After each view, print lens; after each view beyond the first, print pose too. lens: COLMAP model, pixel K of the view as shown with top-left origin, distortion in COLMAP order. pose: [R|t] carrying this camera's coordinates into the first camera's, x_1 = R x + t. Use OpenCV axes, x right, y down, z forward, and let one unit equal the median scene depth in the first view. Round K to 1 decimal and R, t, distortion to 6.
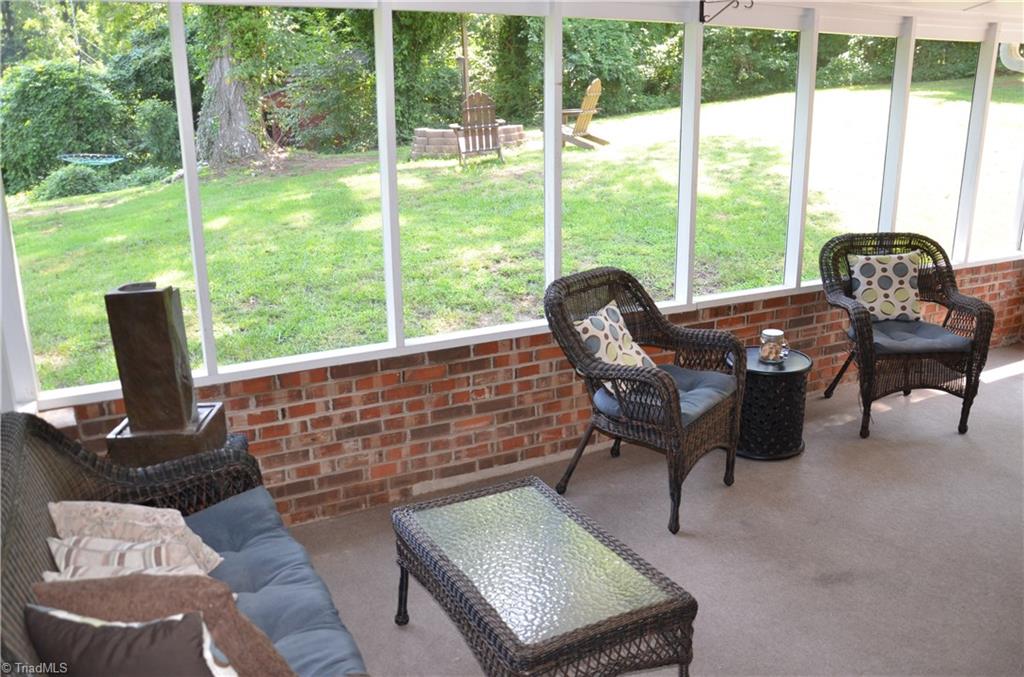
lens RADIAL K [[812.0, 0, 511.7], [0, 812.0, 339.9], [0, 0, 1]] dist [-0.127924, 0.078507]
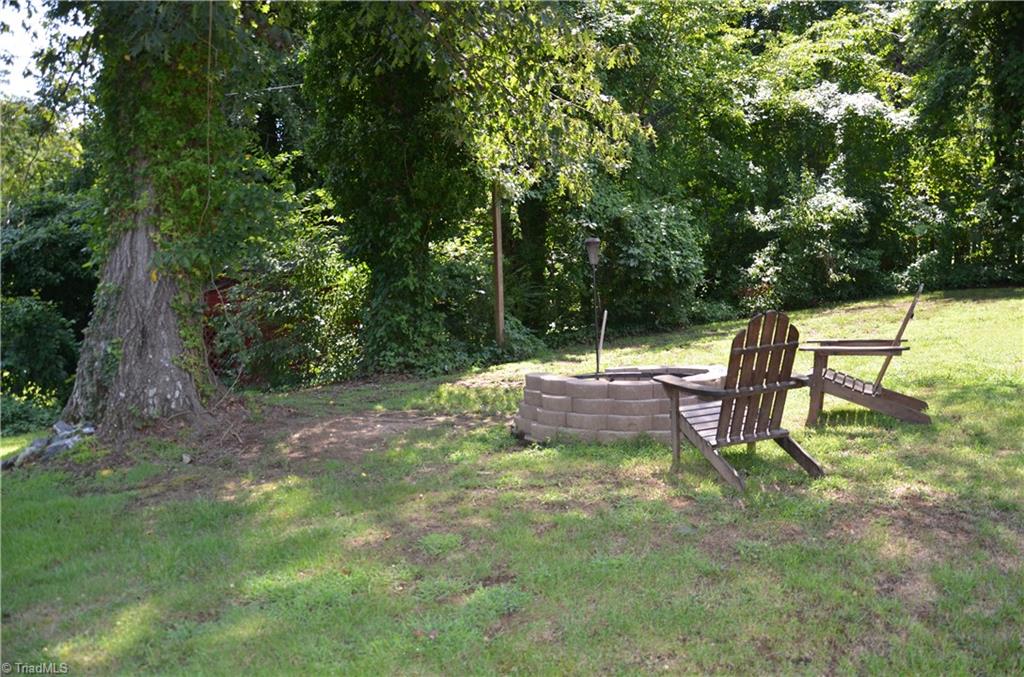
lens RADIAL K [[812.0, 0, 514.9], [0, 812.0, 339.0], [0, 0, 1]] dist [-0.127924, 0.078507]
pose [[0.993066, 0.001705, 0.117545, -0.173655], [0.026521, 0.970869, -0.238138, -0.151073], [-0.114527, 0.239605, 0.964092, 0.468993]]
